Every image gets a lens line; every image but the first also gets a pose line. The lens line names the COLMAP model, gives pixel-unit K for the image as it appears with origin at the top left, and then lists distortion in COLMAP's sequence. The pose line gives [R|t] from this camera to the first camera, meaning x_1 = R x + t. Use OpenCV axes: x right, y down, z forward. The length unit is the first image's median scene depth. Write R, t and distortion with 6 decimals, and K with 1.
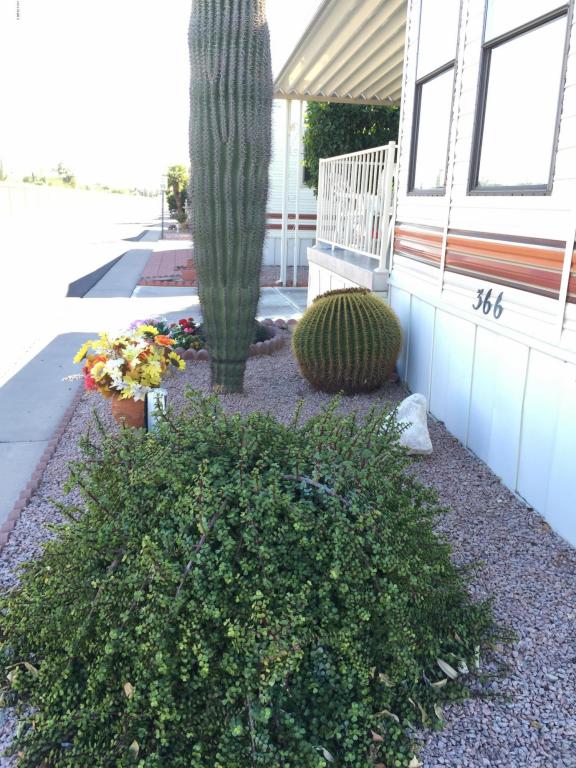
lens RADIAL K [[661.5, 0, 293.5], [0, 661.5, 380.1], [0, 0, 1]] dist [0.088631, -0.141200]
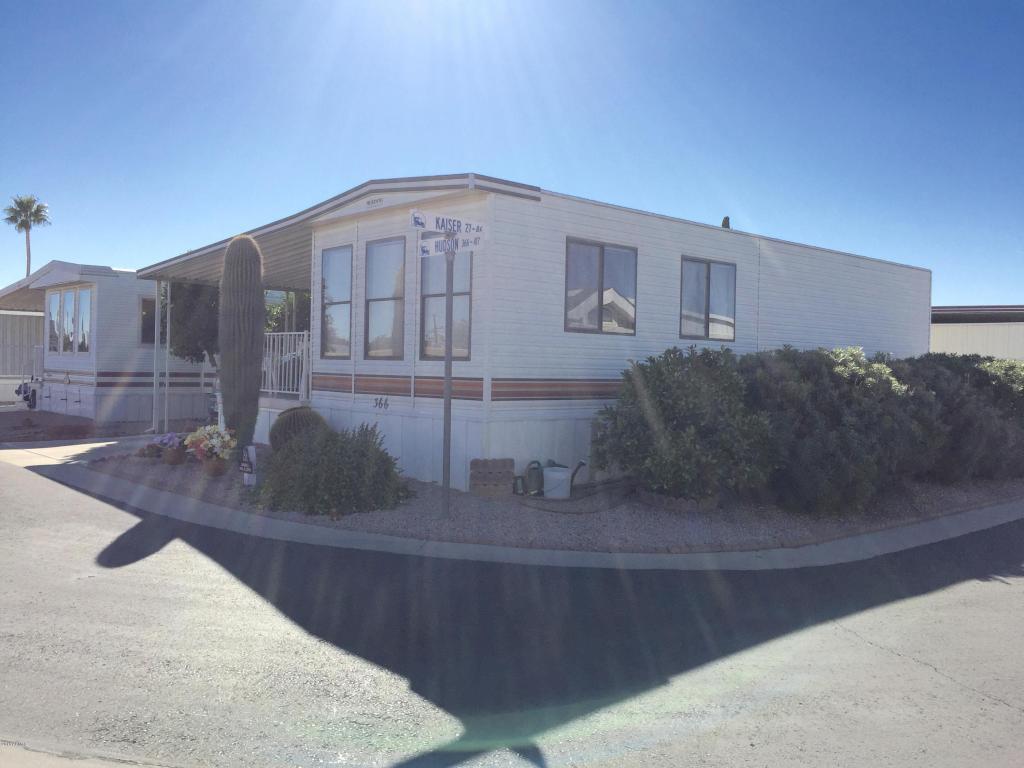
lens RADIAL K [[882.0, 0, 505.8], [0, 882.0, 375.9], [0, 0, 1]] dist [0.088631, -0.141200]
pose [[0.855827, -0.020137, 0.516871, -0.916680], [0.144189, 0.968922, -0.200997, 0.467925], [-0.496760, 0.246545, 0.832133, -1.791192]]
